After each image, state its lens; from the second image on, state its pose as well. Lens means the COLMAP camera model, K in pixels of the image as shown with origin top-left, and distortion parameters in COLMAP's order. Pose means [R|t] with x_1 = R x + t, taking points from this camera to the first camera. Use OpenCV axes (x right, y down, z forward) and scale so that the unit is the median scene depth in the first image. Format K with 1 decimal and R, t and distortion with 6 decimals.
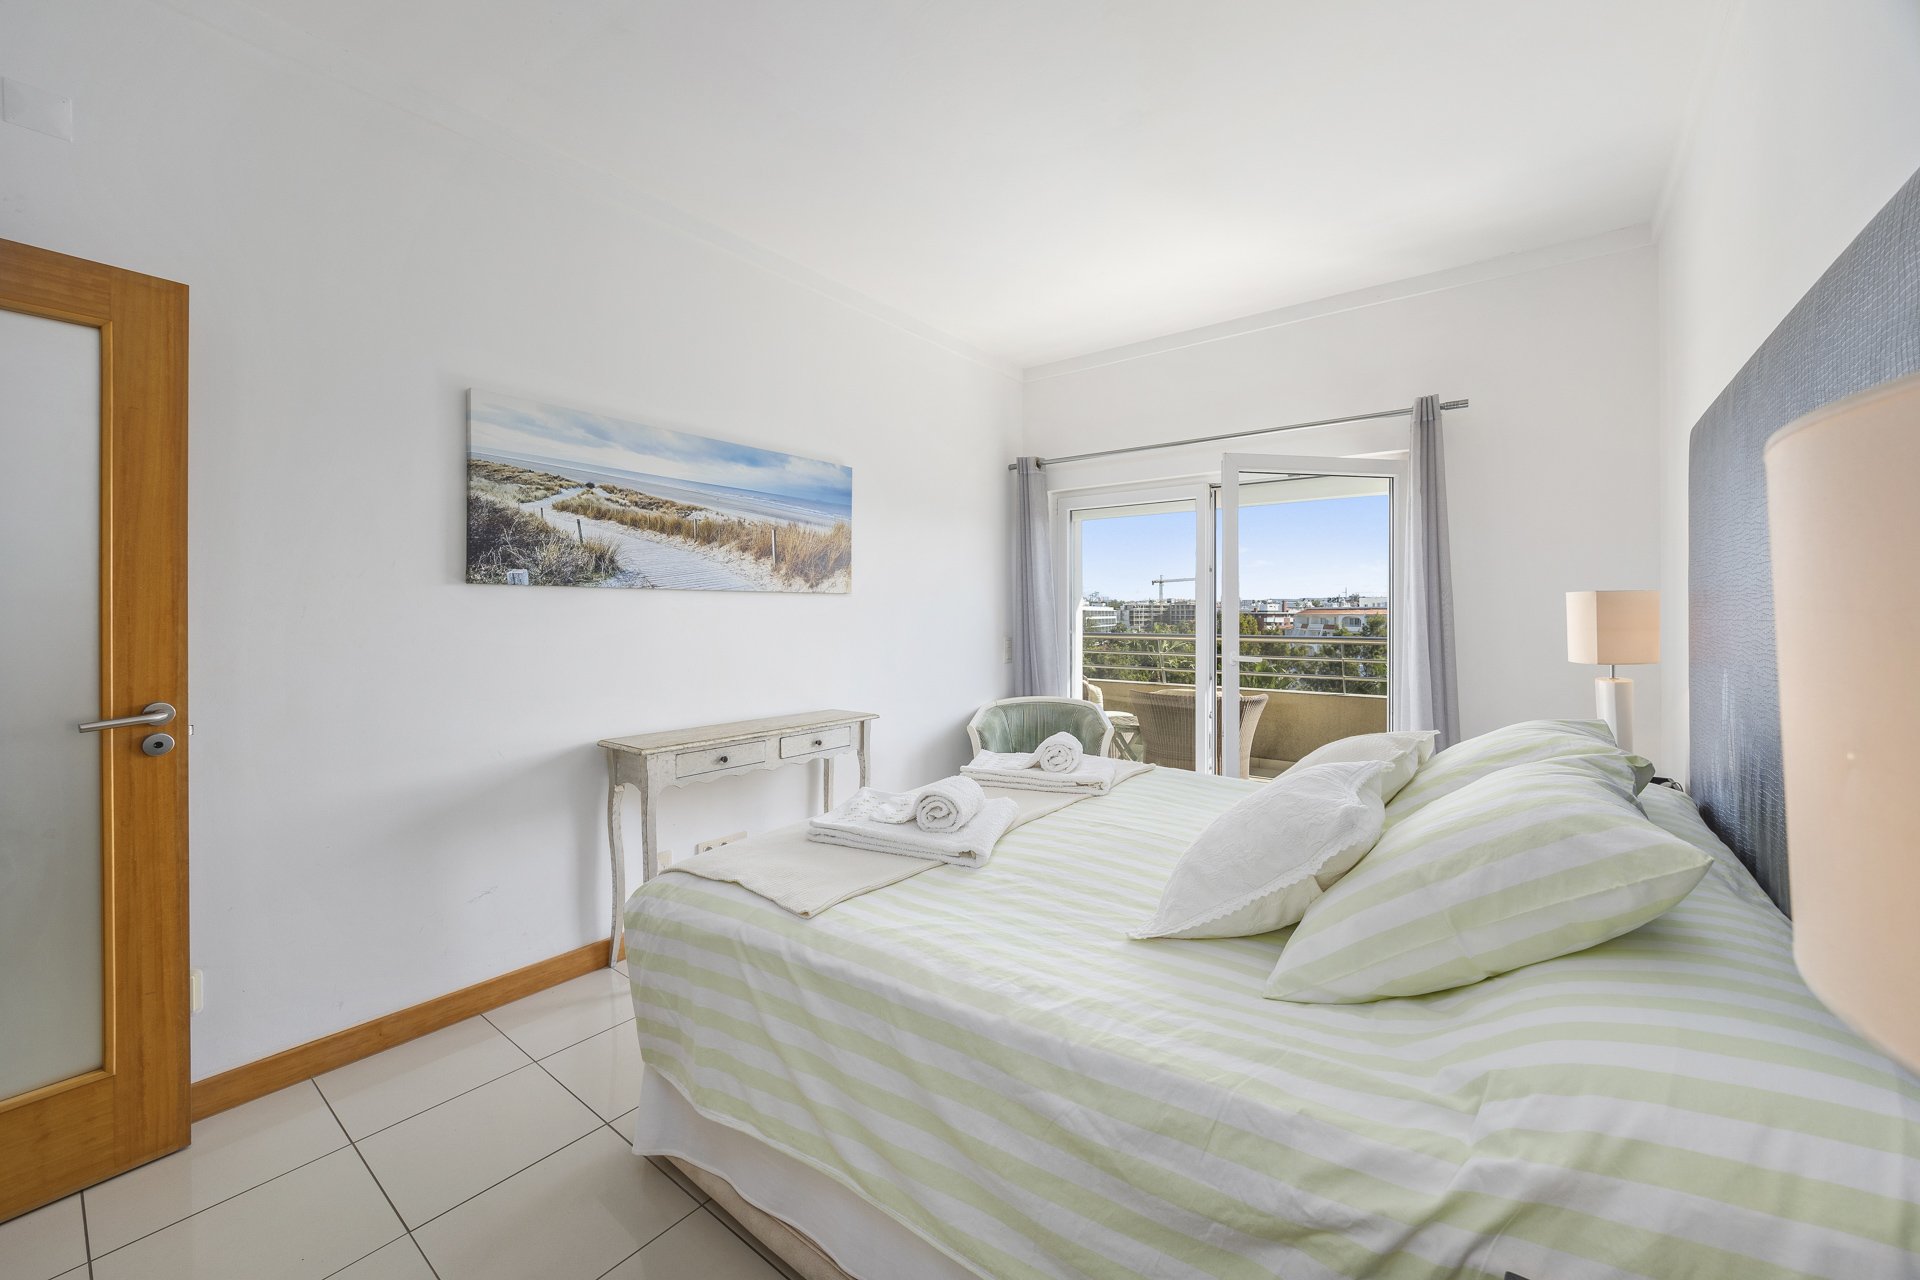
lens RADIAL K [[730.3, 0, 975.0], [0, 730.3, 623.5], [0, 0, 1]] dist [-0.005867, 0.001953]
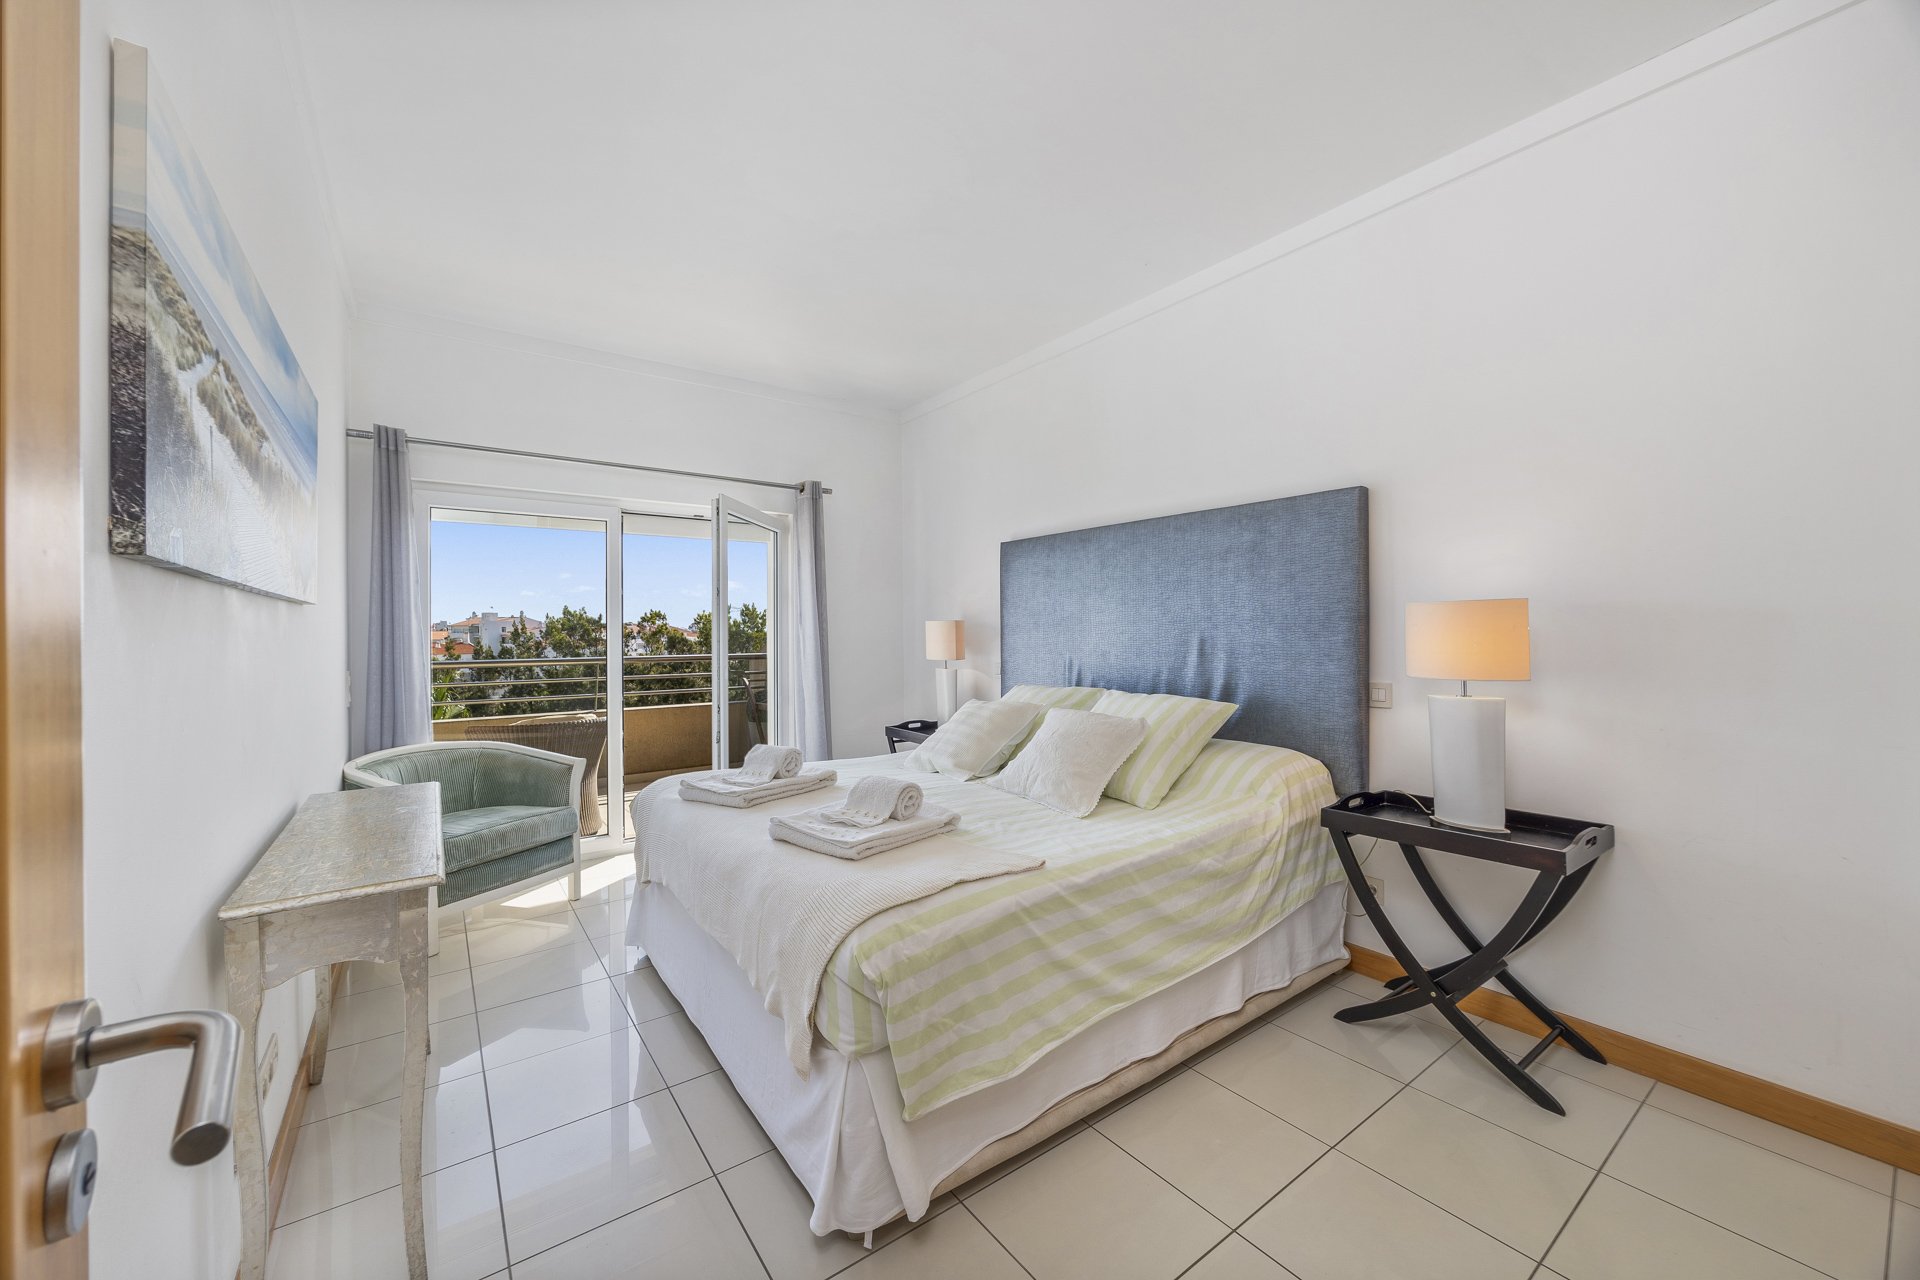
lens RADIAL K [[730.3, 0, 953.7], [0, 730.3, 644.6], [0, 0, 1]] dist [-0.005867, 0.001953]
pose [[0.287761, -0.015762, 0.957572, -1.485244], [0.022145, 0.999707, 0.009801, -0.004028], [-0.957446, 0.018385, 0.288026, 0.763618]]
